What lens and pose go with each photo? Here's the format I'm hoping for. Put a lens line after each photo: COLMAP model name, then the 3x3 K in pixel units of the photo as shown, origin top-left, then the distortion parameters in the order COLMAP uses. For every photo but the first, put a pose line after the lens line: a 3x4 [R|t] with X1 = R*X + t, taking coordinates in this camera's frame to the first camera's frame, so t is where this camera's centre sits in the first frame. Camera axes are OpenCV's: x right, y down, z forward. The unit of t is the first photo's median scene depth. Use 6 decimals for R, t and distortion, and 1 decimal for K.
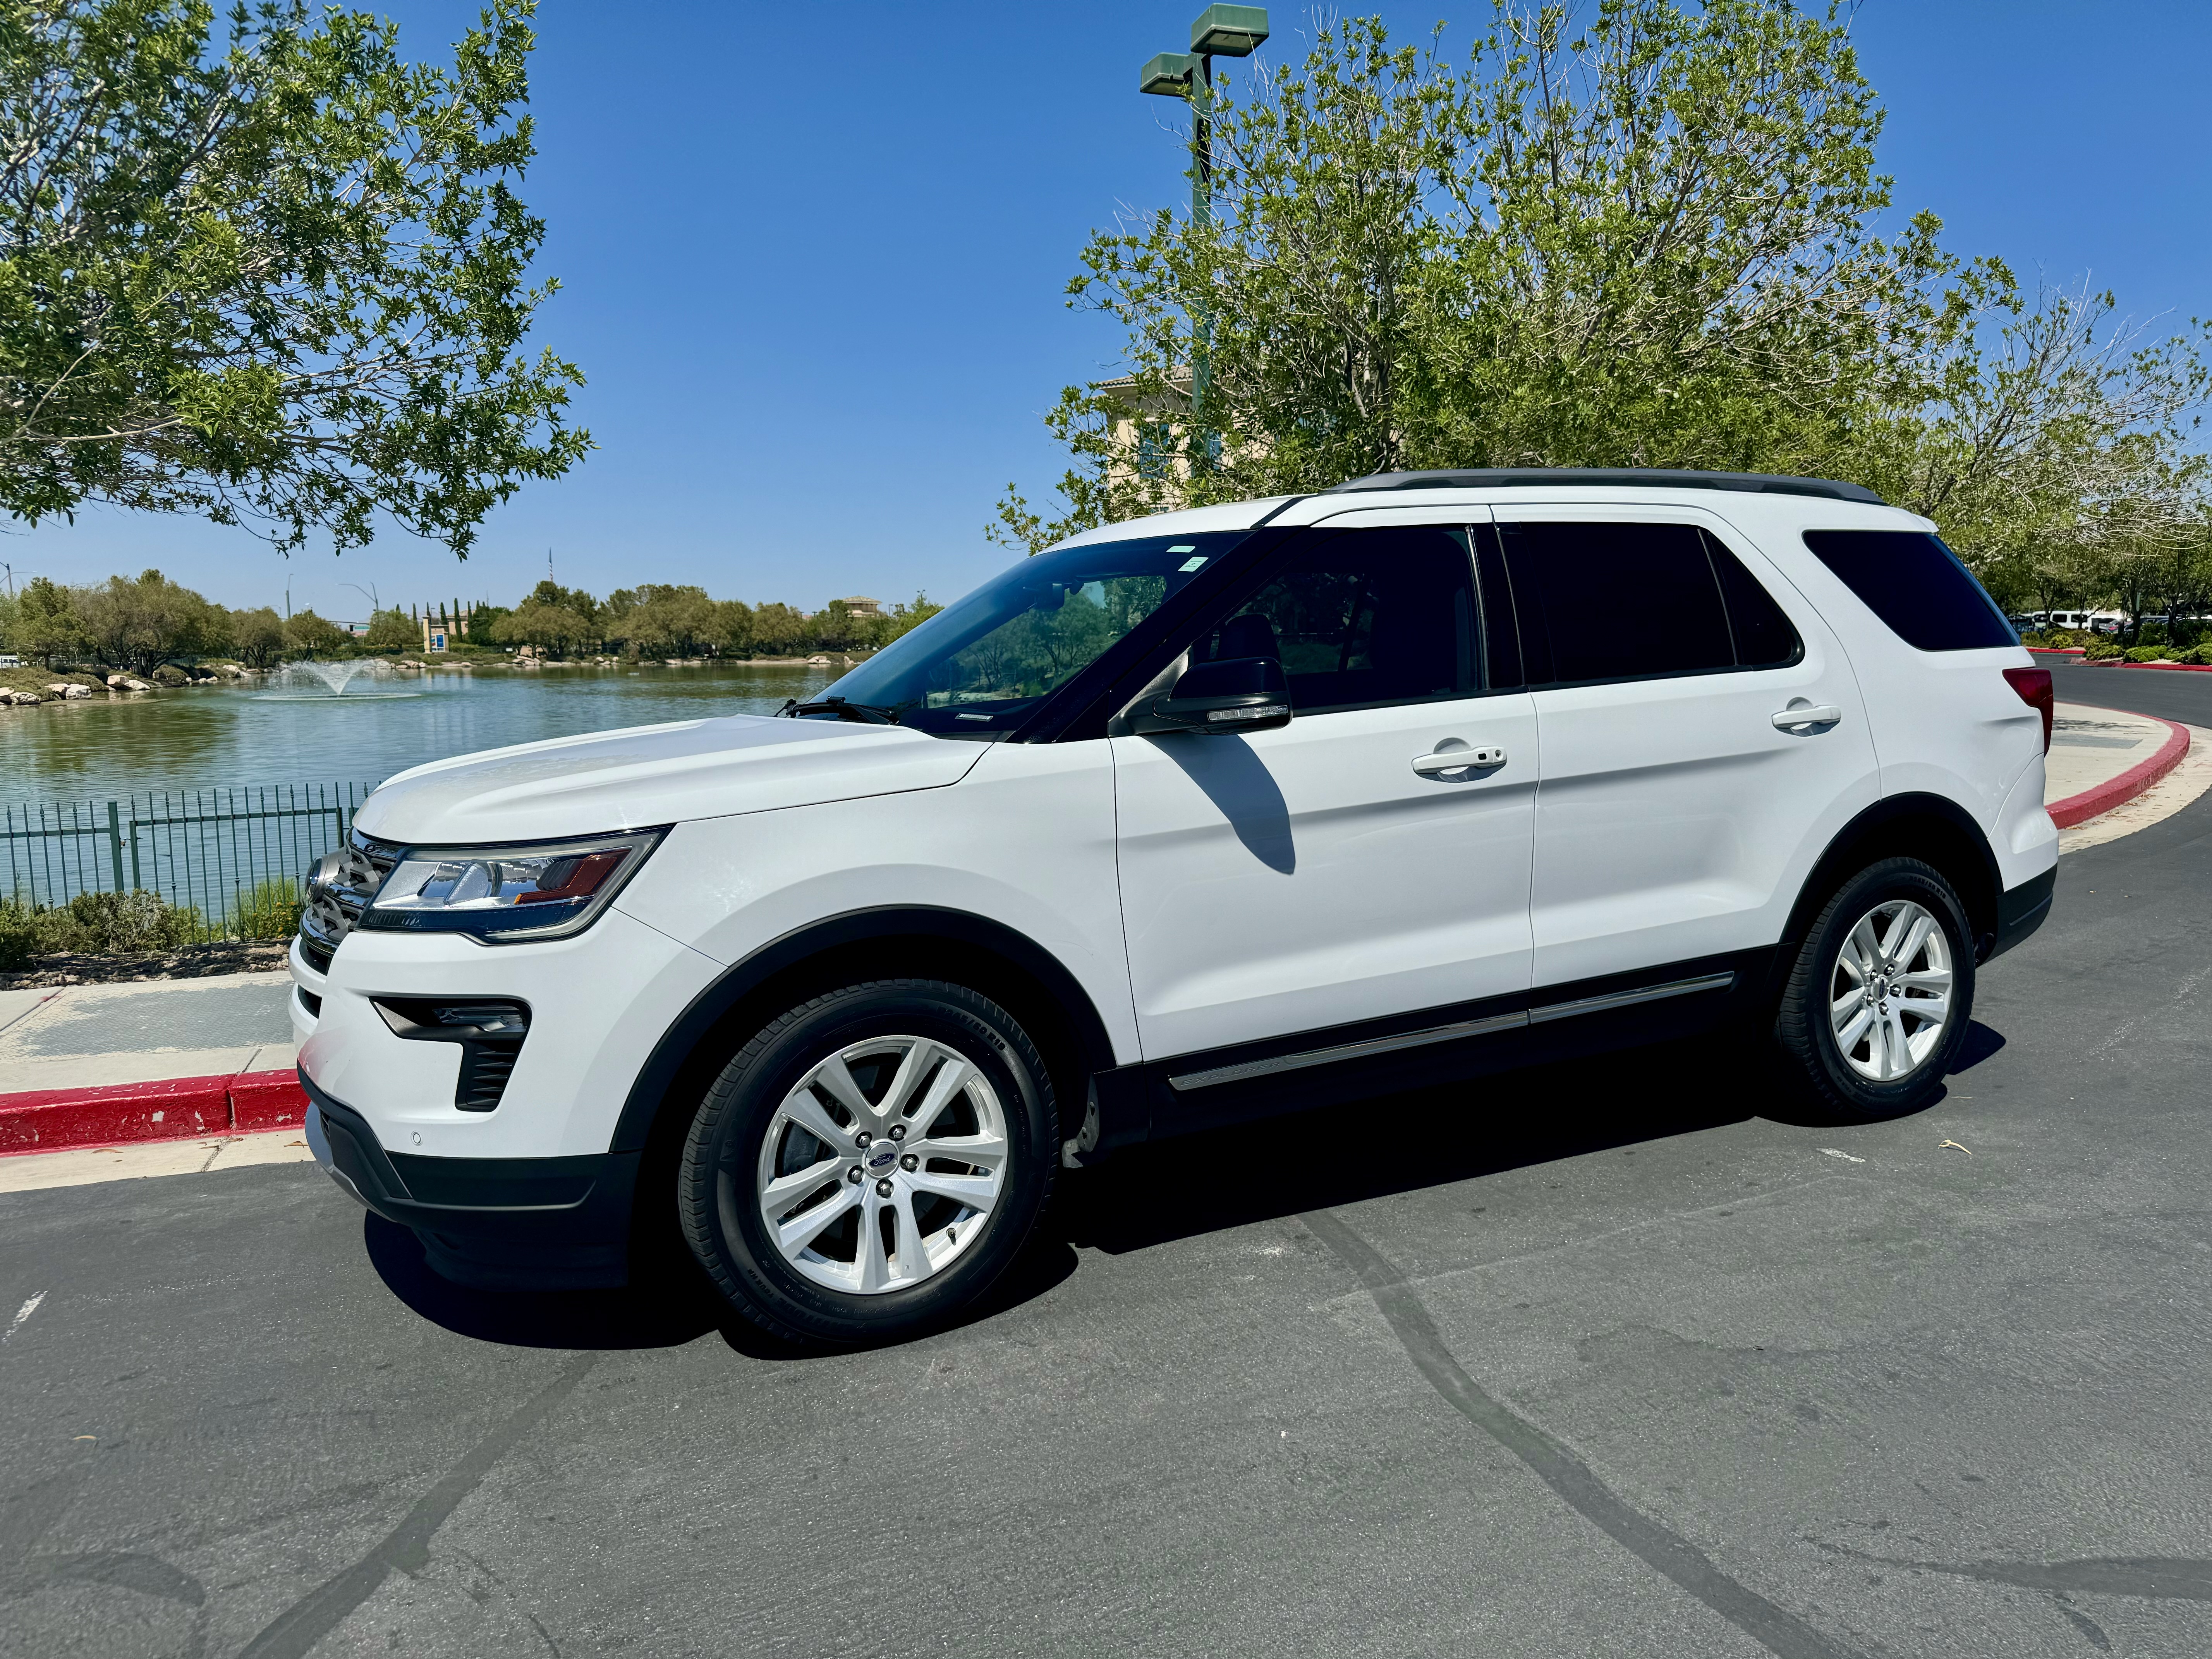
lens RADIAL K [[1562.9, 0, 1094.4], [0, 1562.9, 817.6], [0, 0, 1]] dist [0.118436, -0.186355]
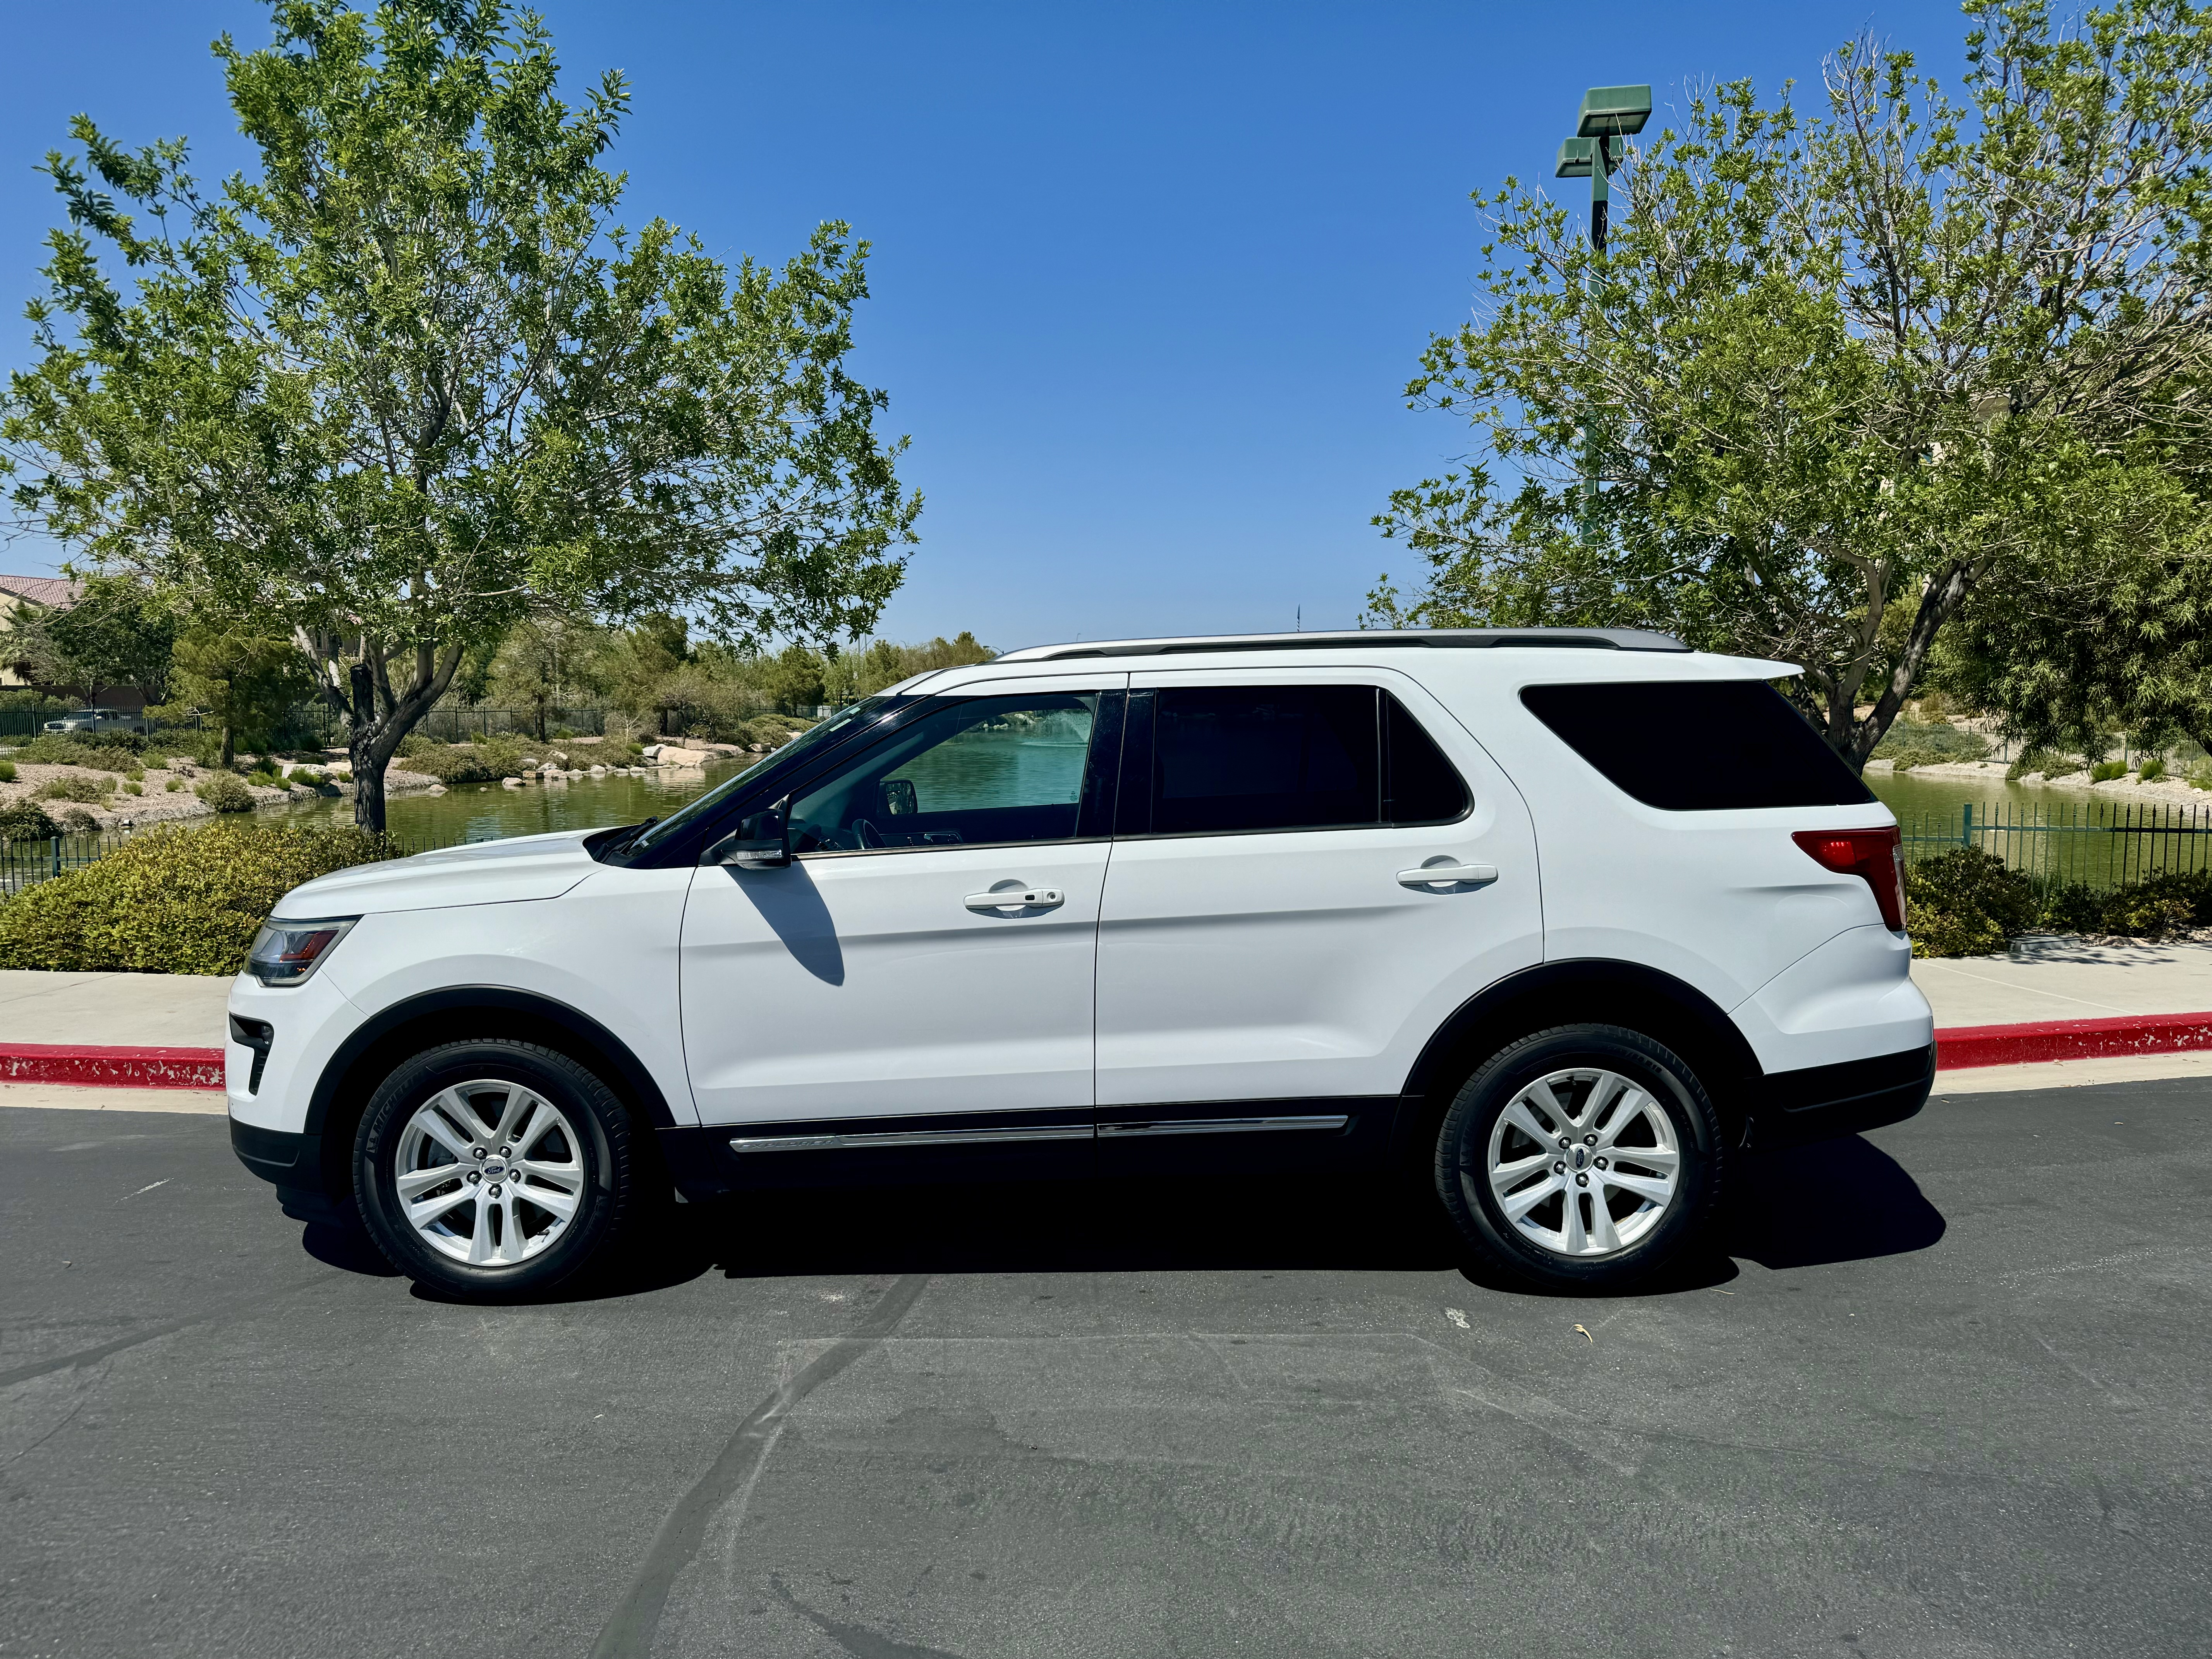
lens RADIAL K [[1562.9, 0, 1094.4], [0, 1562.9, 817.6], [0, 0, 1]] dist [0.118436, -0.186355]
pose [[0.891414, 0.044123, -0.451038, 0.688232], [-0.057566, 0.998212, -0.016121, -0.069823], [0.449520, 0.040335, 0.892359, -0.003713]]
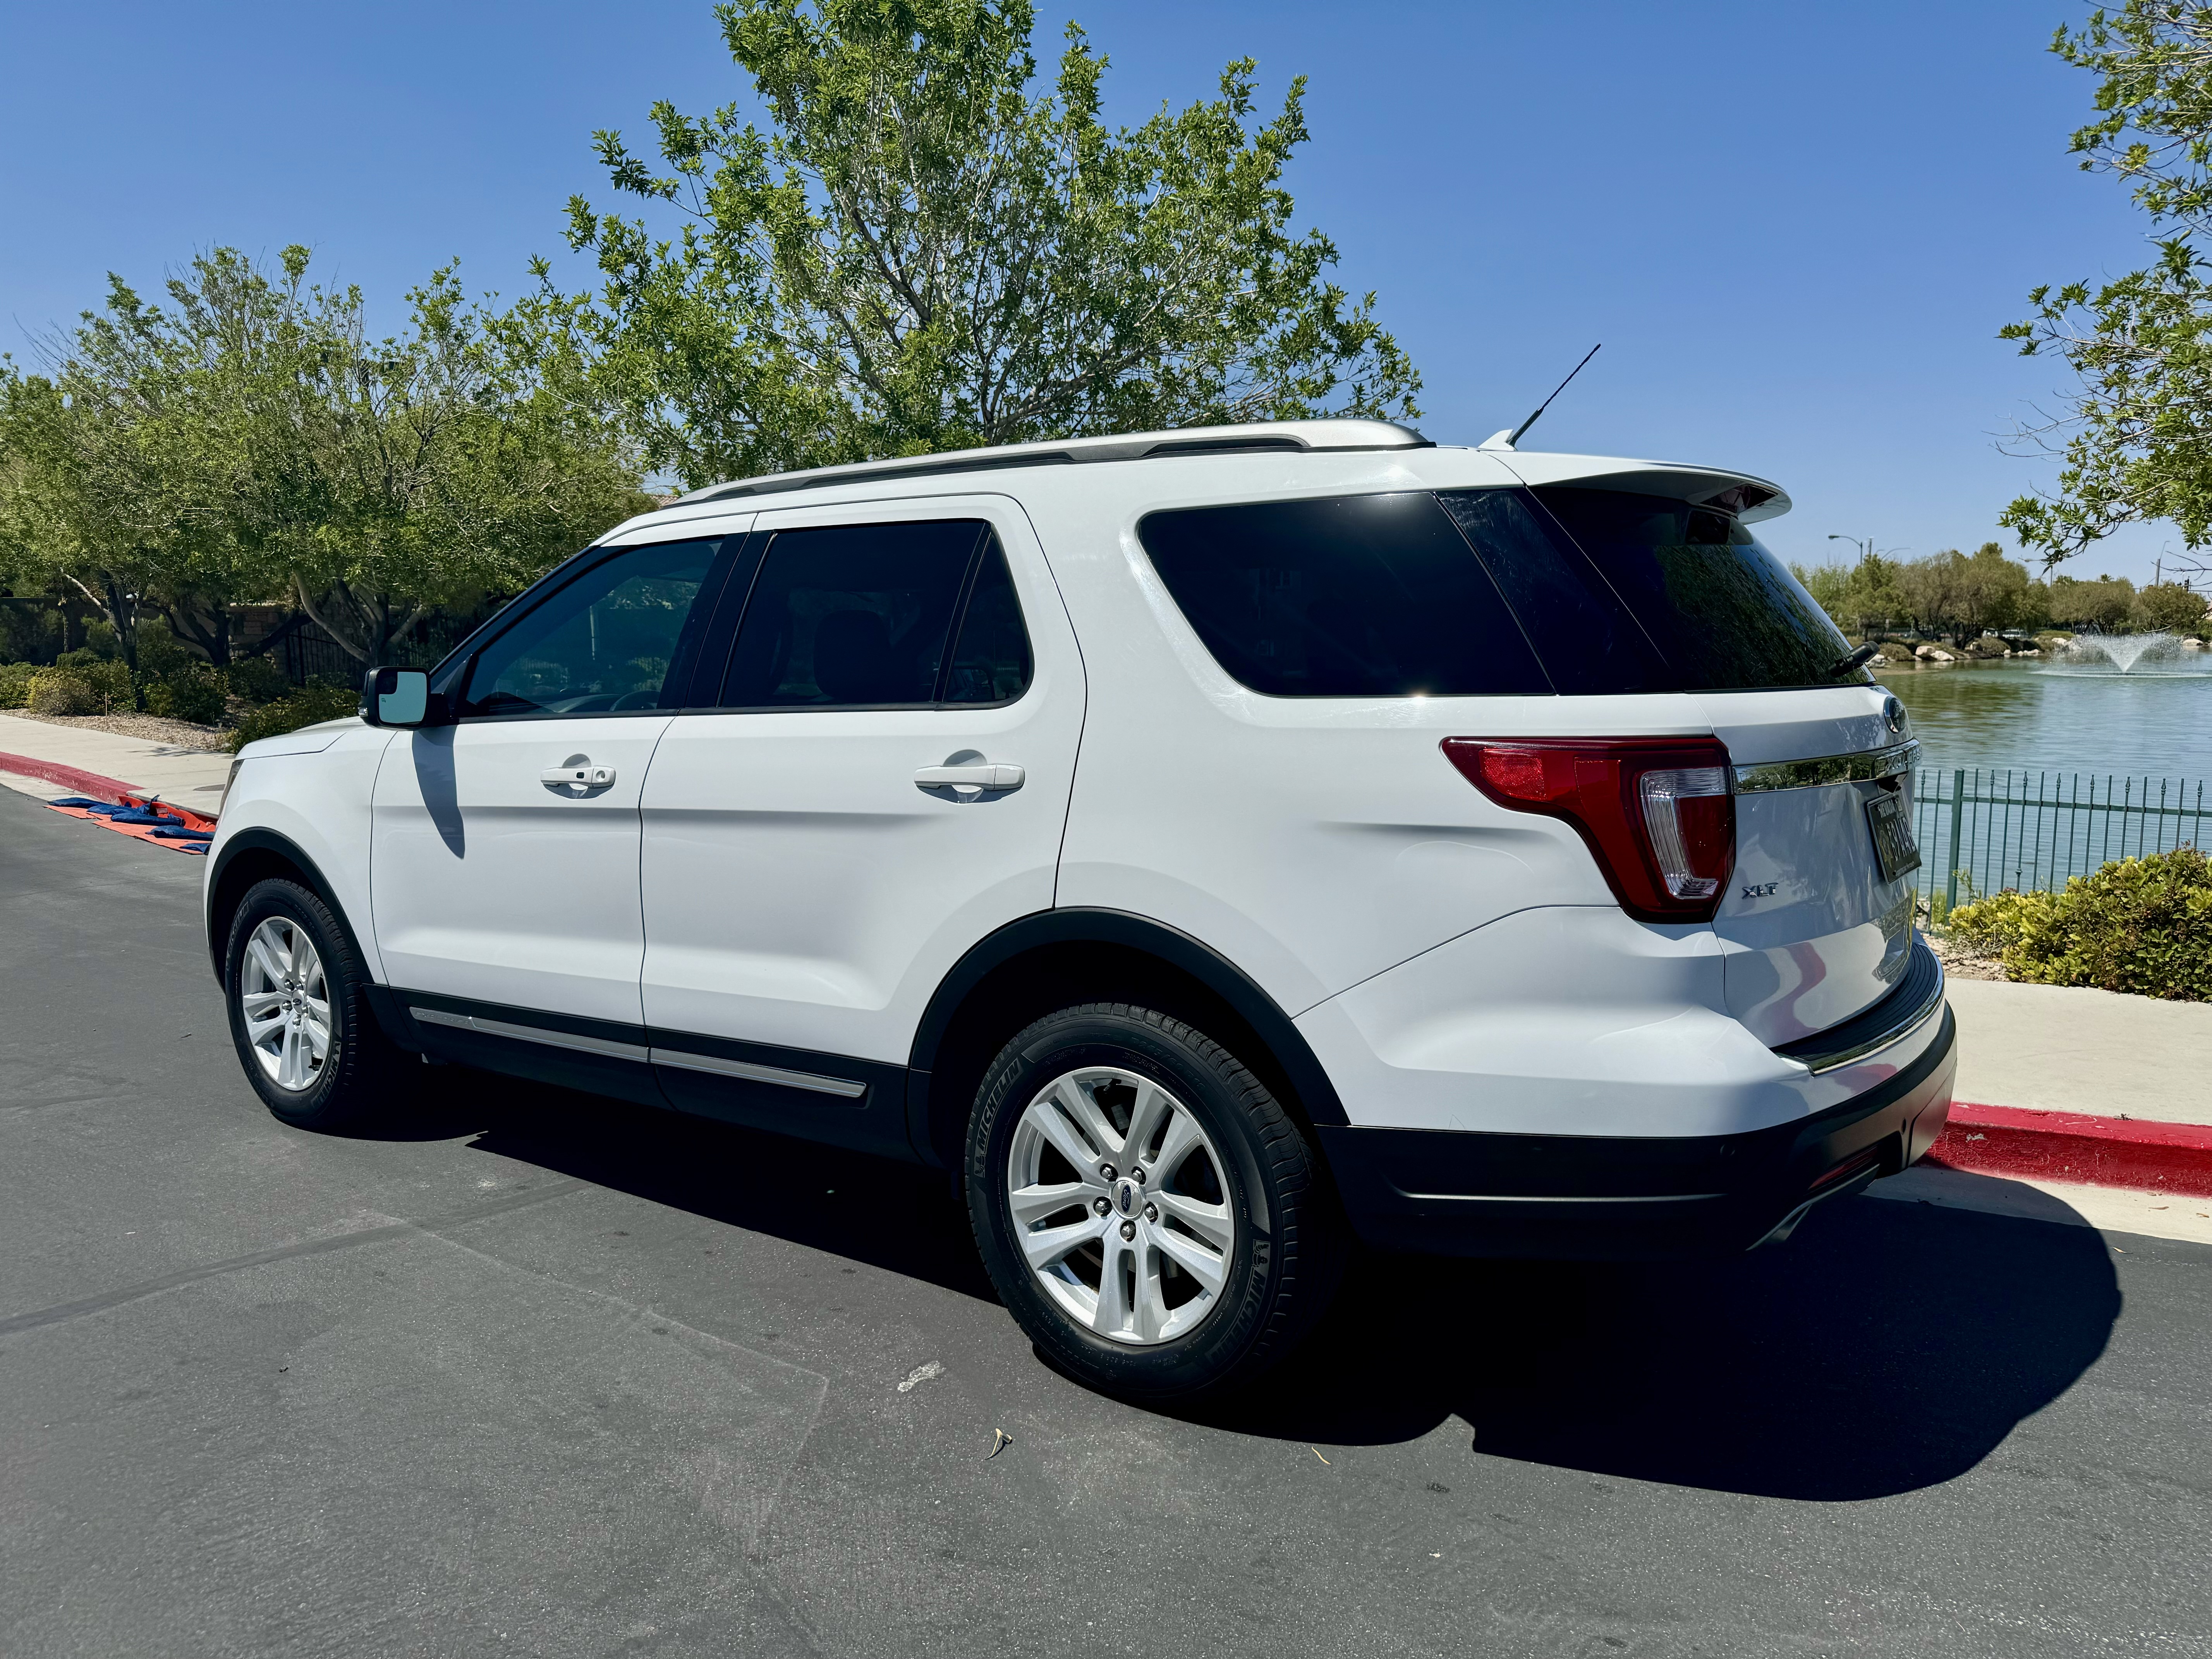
lens RADIAL K [[1568.6, 0, 1112.8], [0, 1568.6, 821.3], [0, 0, 1]] dist [0.080542, -0.107732]
pose [[0.468471, 0.117617, -0.875615, 1.100609], [-0.099416, 0.991822, 0.080037, -0.105951], [0.877868, 0.049555, 0.476333, 0.702225]]
